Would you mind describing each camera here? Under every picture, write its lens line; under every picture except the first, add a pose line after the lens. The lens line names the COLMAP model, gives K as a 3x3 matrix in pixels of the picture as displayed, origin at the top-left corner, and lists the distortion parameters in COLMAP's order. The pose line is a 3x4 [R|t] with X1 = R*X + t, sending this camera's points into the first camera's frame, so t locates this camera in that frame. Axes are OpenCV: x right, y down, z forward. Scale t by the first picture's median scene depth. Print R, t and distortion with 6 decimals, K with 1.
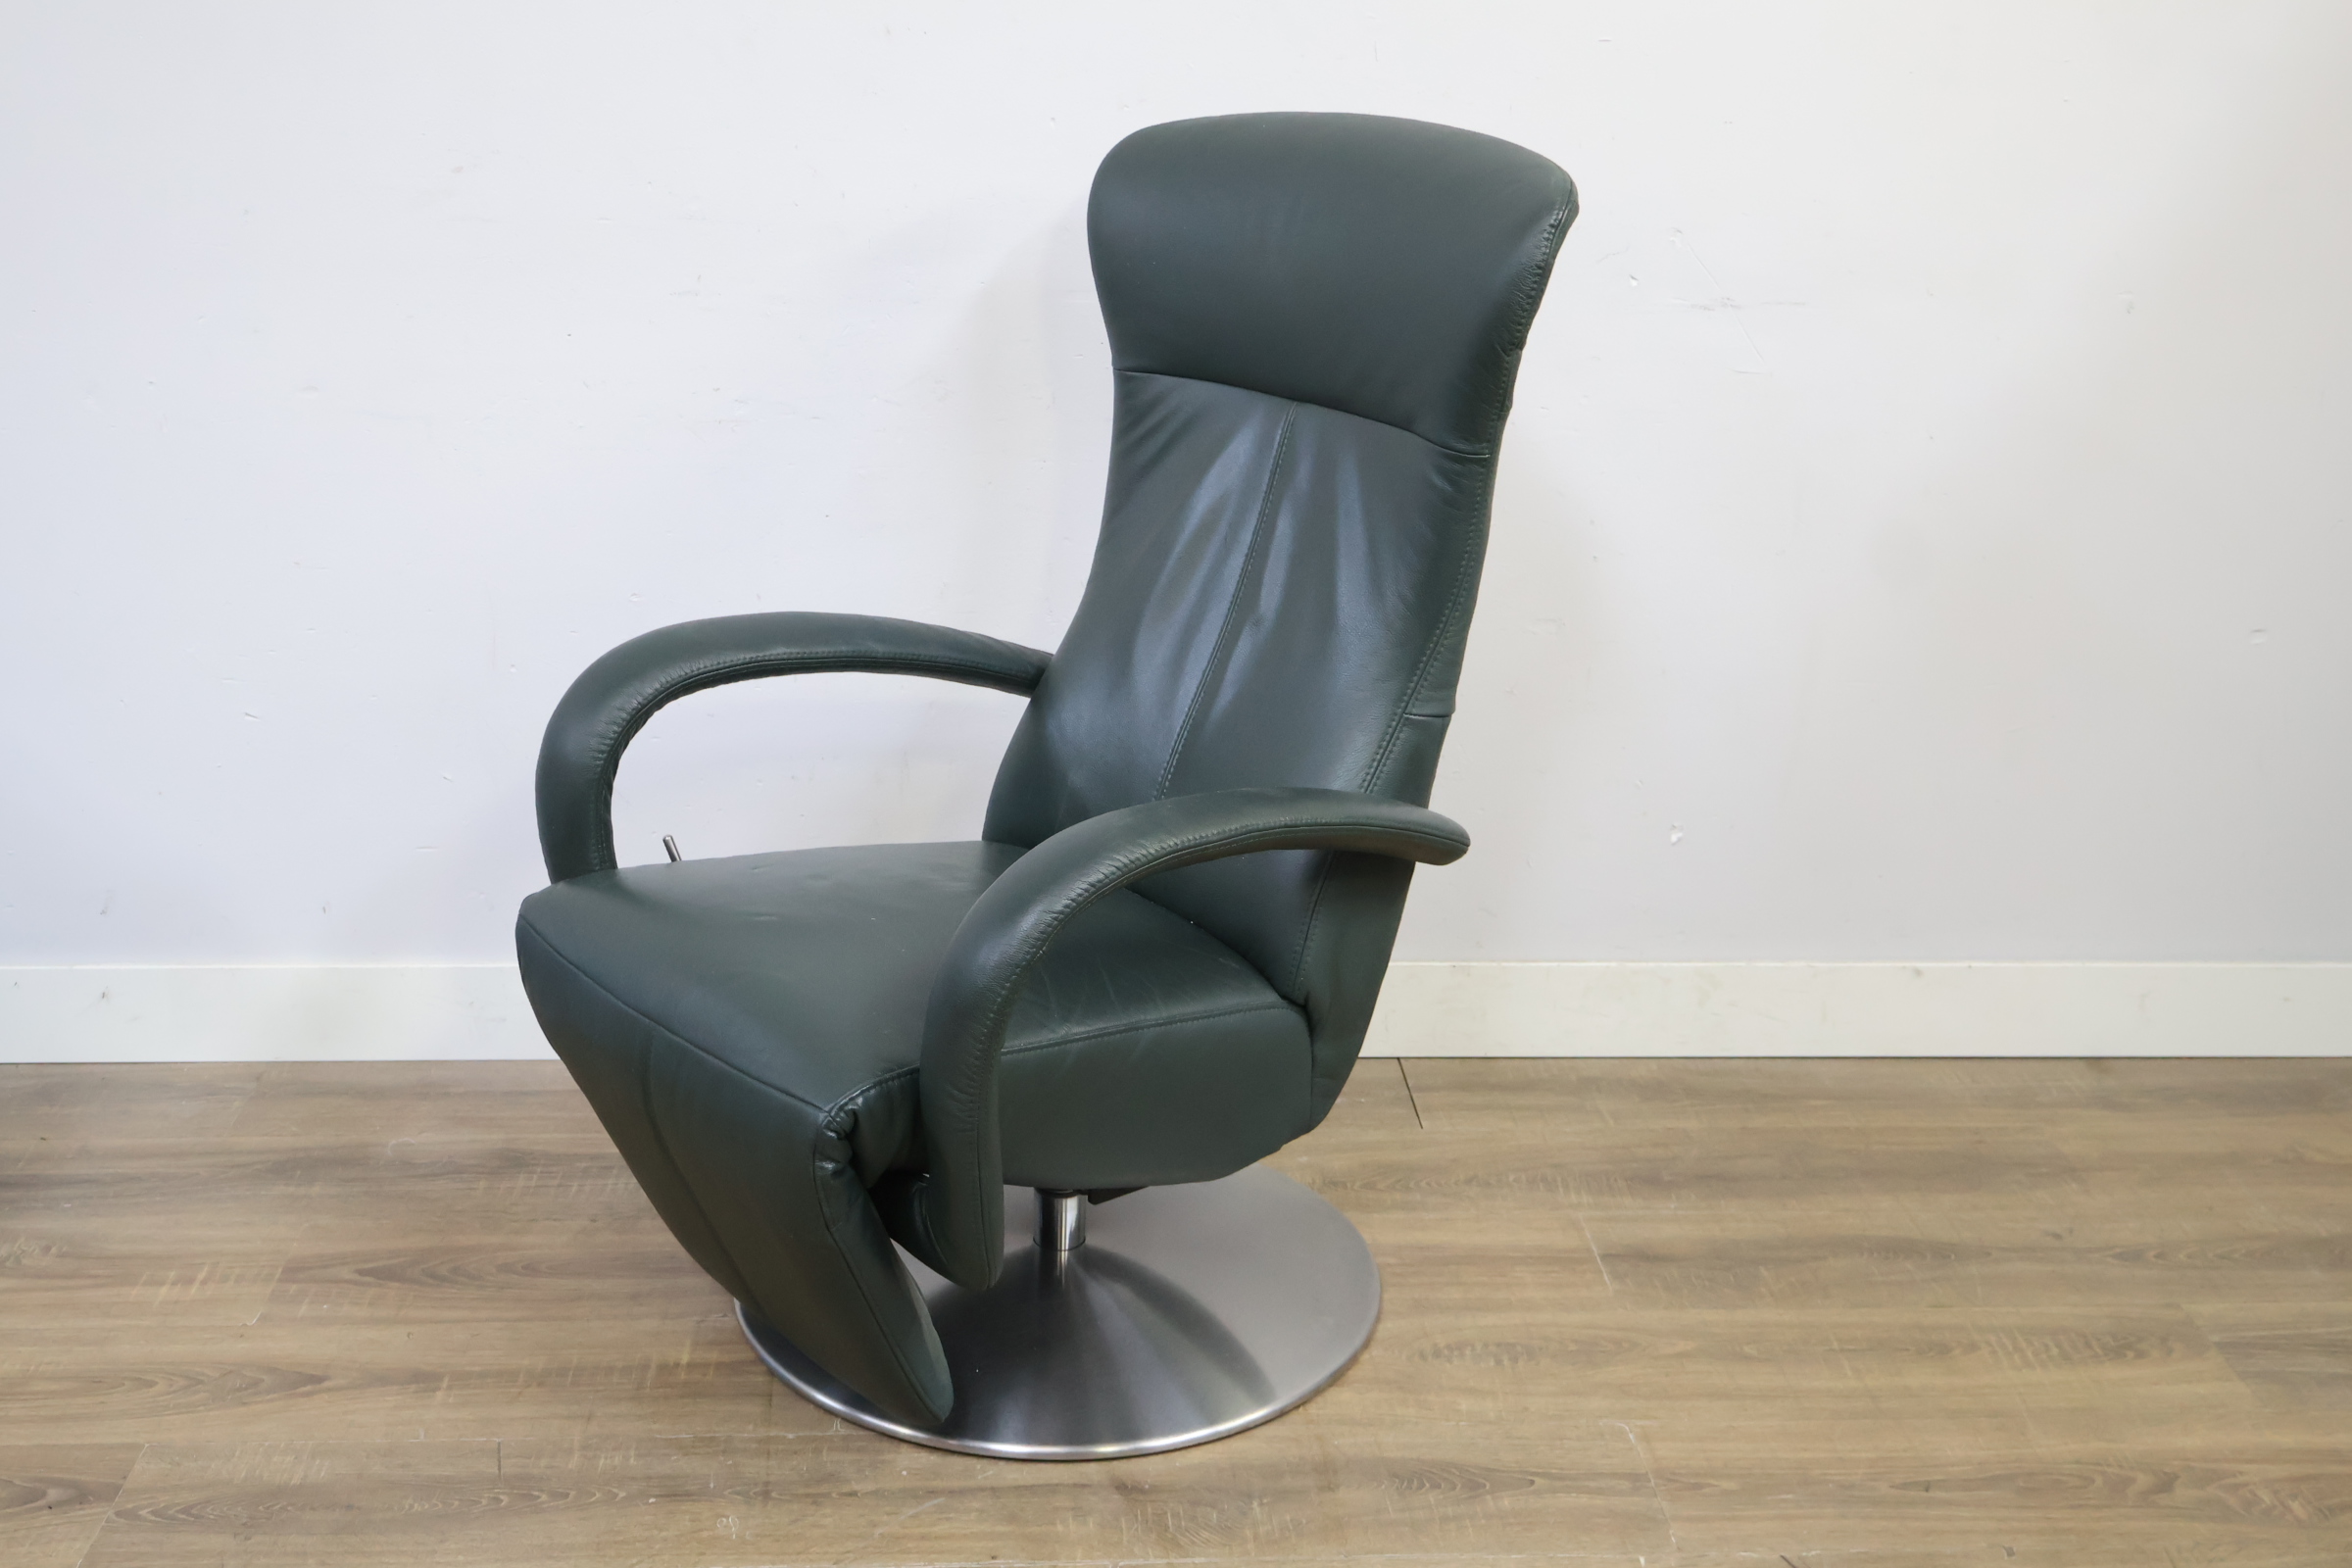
lens RADIAL K [[2682.0, 0, 1170.3], [0, 2682.0, 788.8], [0, 0, 1]] dist [0.003288, 0.000000]
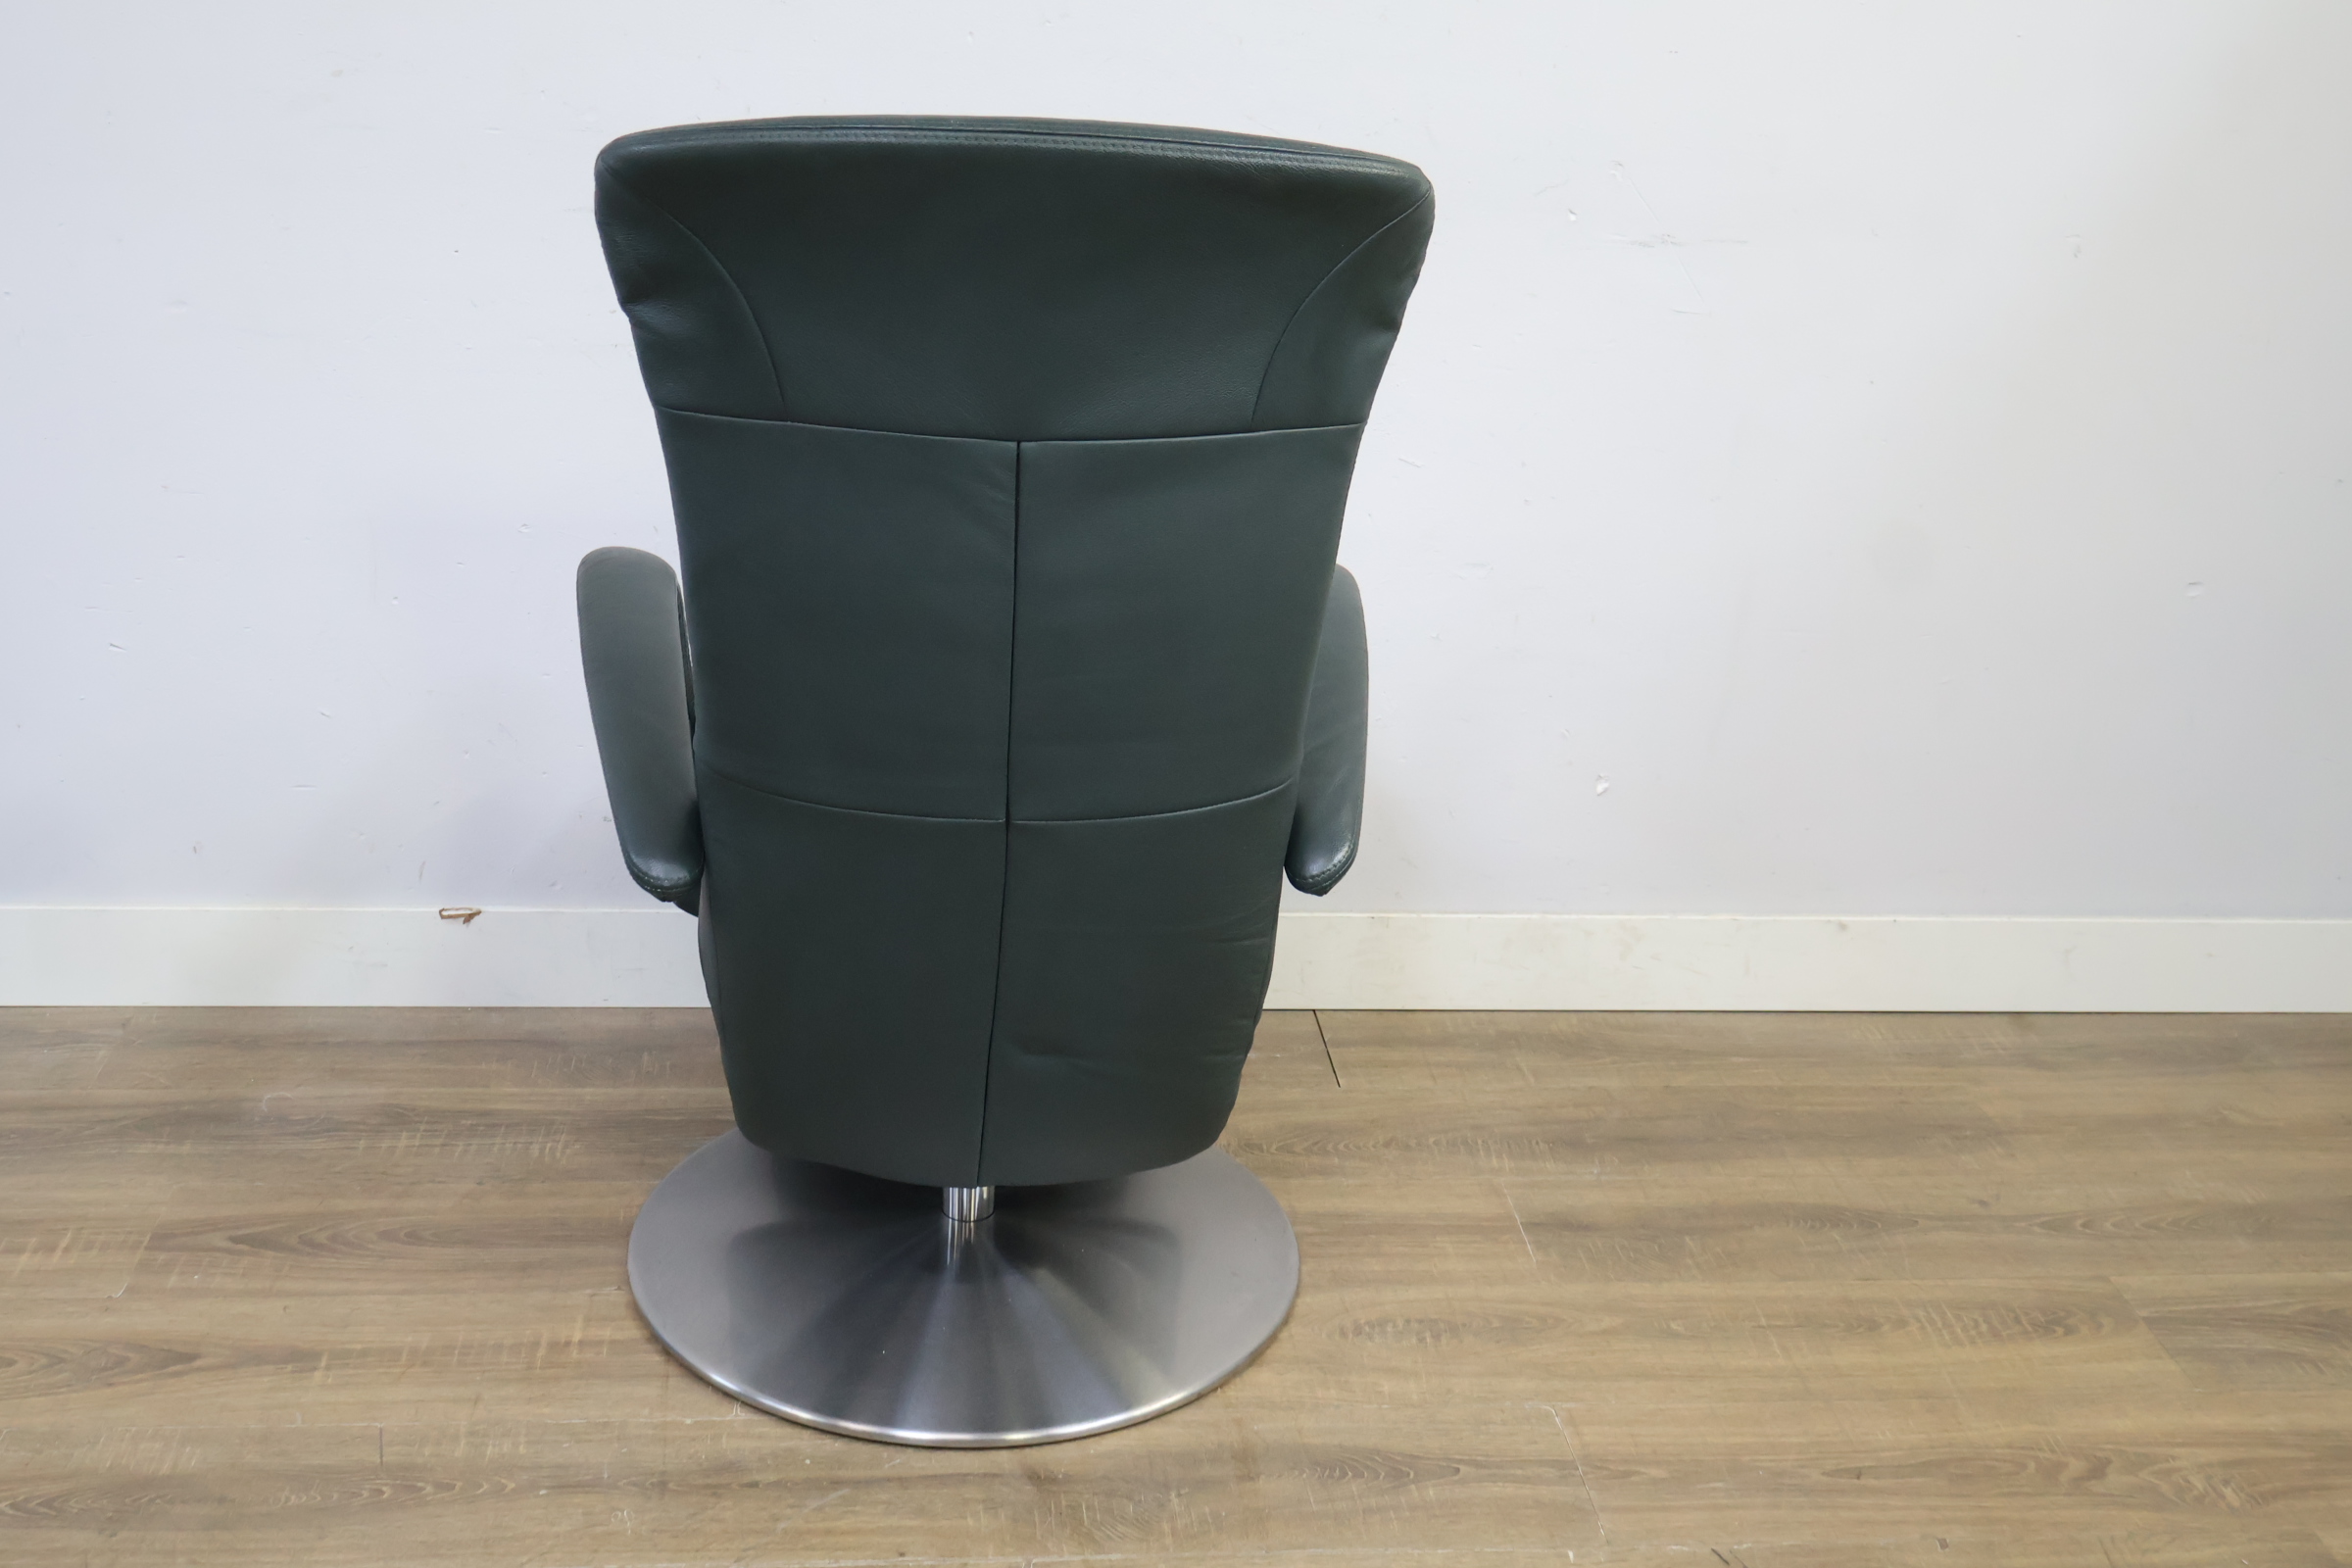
lens RADIAL K [[2682.0, 0, 1172.3], [0, 2682.0, 777.1], [0, 0, 1]] dist [0.003288, 0.000000]
pose [[0.999014, 0.010609, 0.043105, -0.011507], [-0.012256, 0.999198, 0.038132, -0.025418], [-0.042666, -0.038623, 0.998343, 0.040369]]
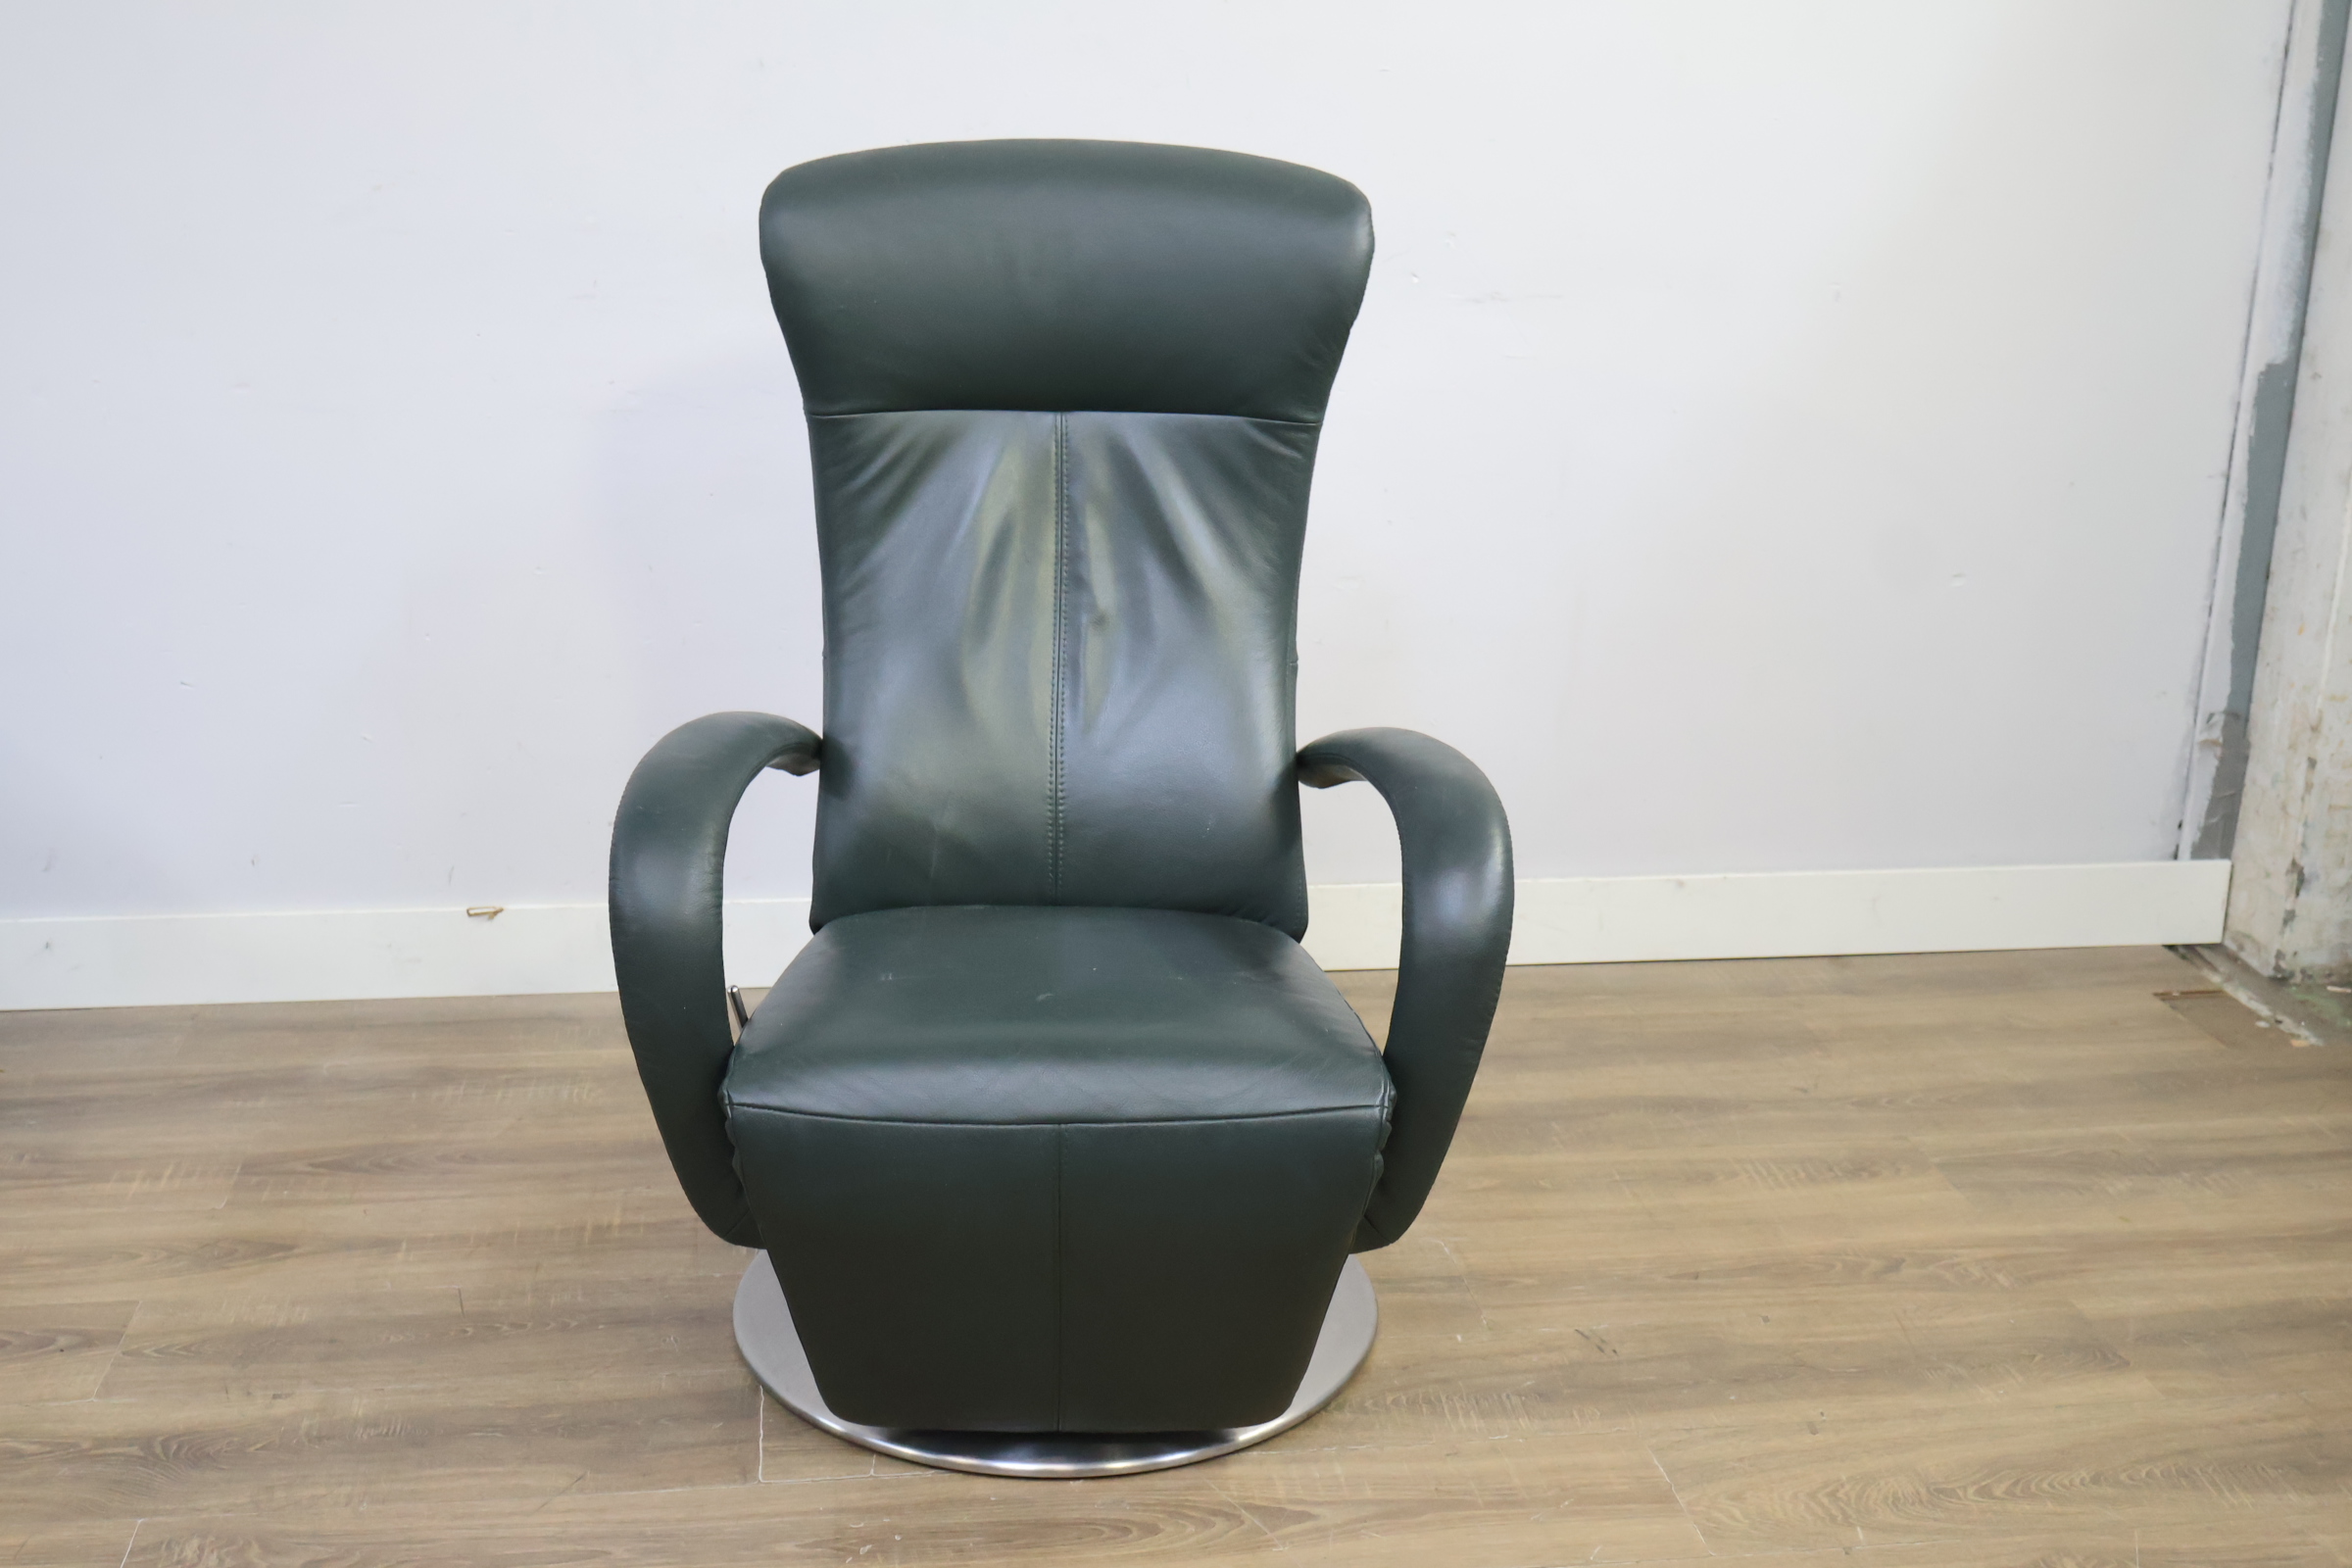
lens RADIAL K [[2682.0, 0, 1175.4], [0, 2682.0, 764.7], [0, 0, 1]] dist [0.003288, 0.000000]
pose [[0.996501, -0.025297, 0.079664, -0.030637], [0.028323, 0.998910, -0.037090, 0.067161], [-0.078639, 0.039217, 0.996131, -0.148246]]
